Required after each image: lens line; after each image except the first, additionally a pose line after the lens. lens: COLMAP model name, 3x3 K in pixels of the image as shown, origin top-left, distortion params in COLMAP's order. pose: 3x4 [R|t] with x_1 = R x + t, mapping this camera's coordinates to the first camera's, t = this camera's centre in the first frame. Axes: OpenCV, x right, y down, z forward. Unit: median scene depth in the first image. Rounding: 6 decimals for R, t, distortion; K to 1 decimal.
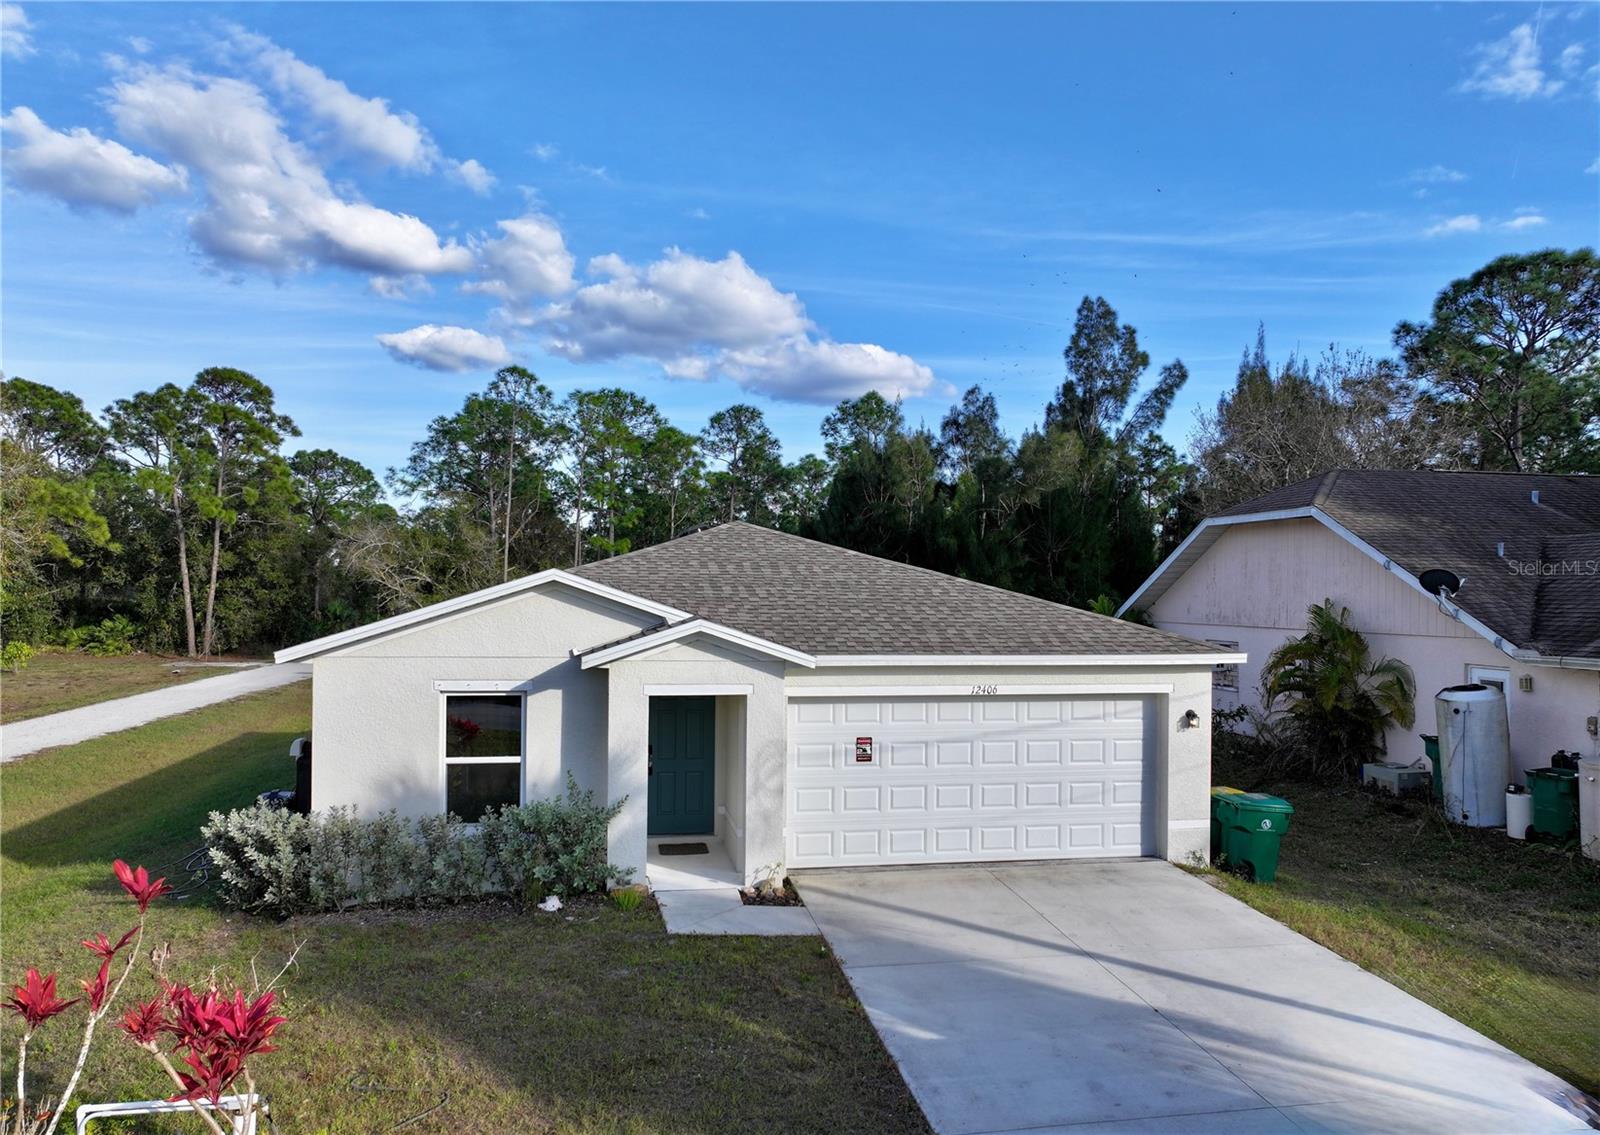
lens RADIAL K [[1118.1, 0, 802.8], [0, 1118.1, 604.9], [0, 0, 1]] dist [-0.000836, -0.006975]
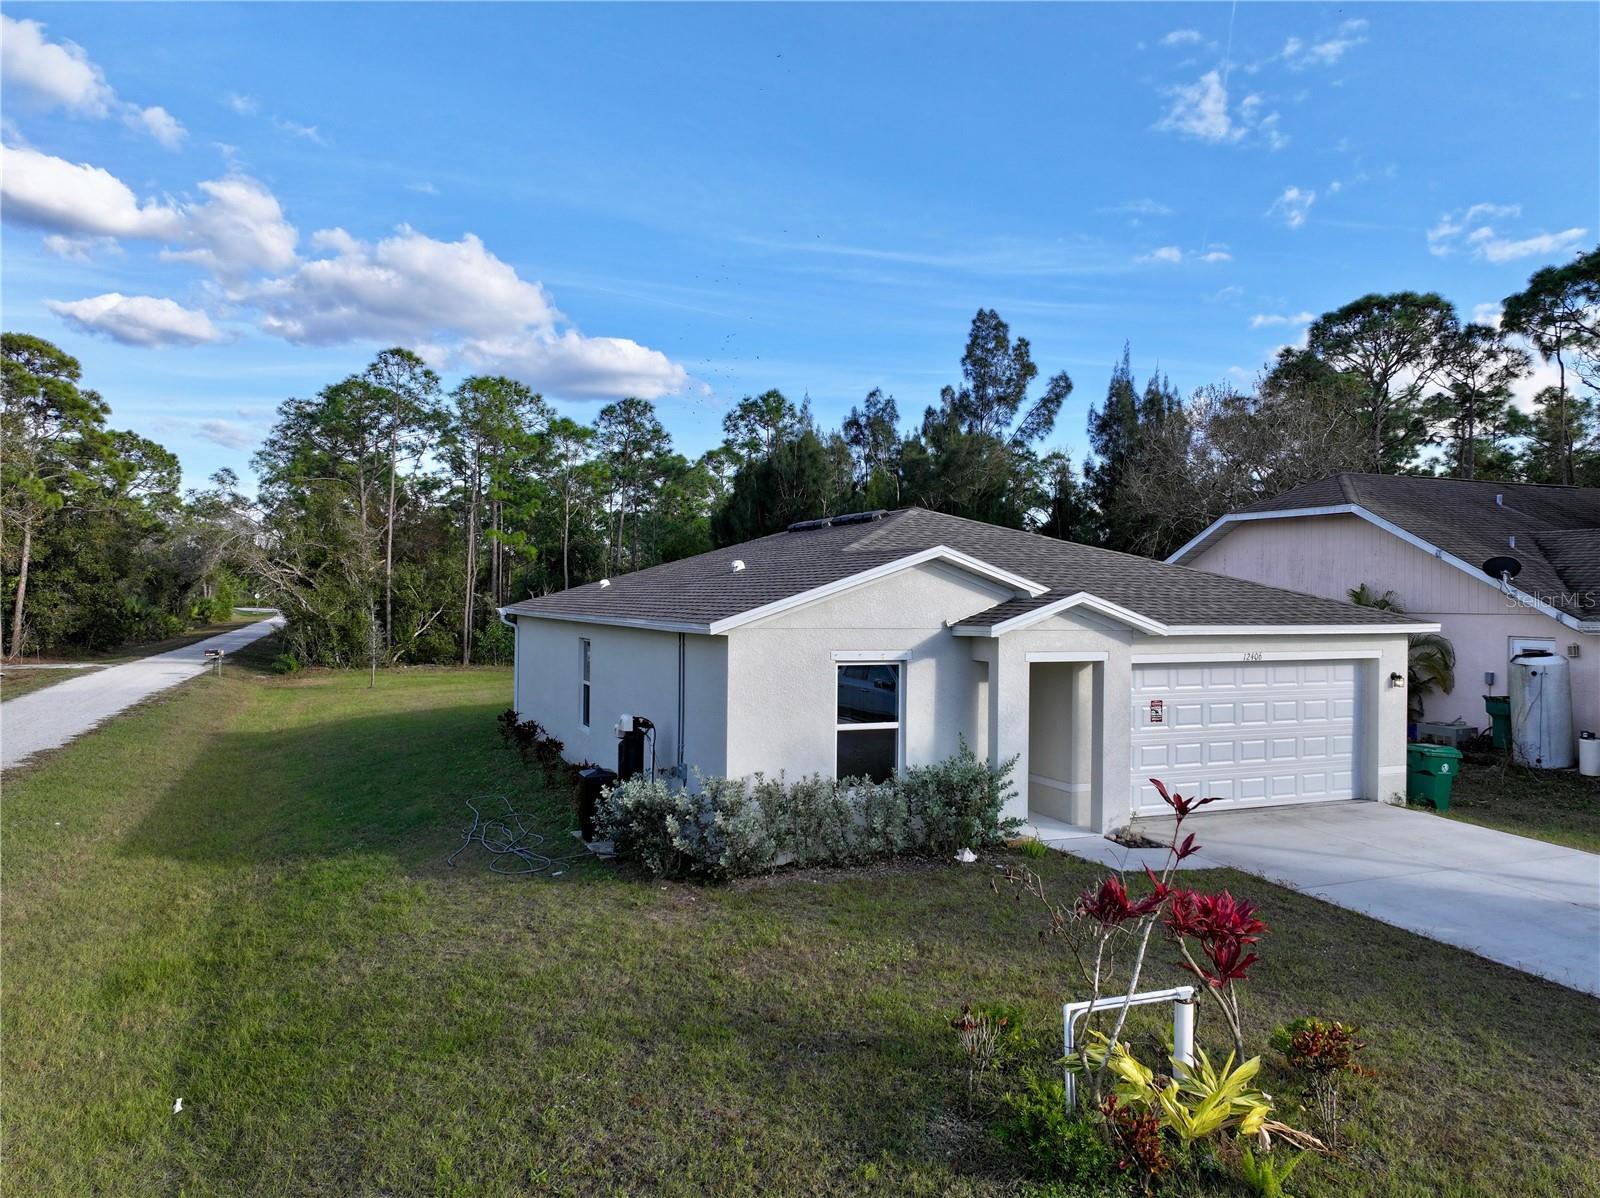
lens RADIAL K [[1122.7, 0, 804.9], [0, 1122.7, 591.6], [0, 0, 1]] dist [0.008055, -0.007455]
pose [[0.976163, 0.000057, 0.217039, -0.353570], [0.002438, 0.999934, -0.011229, 0.013878], [-0.217026, 0.011491, 0.976098, -0.017121]]
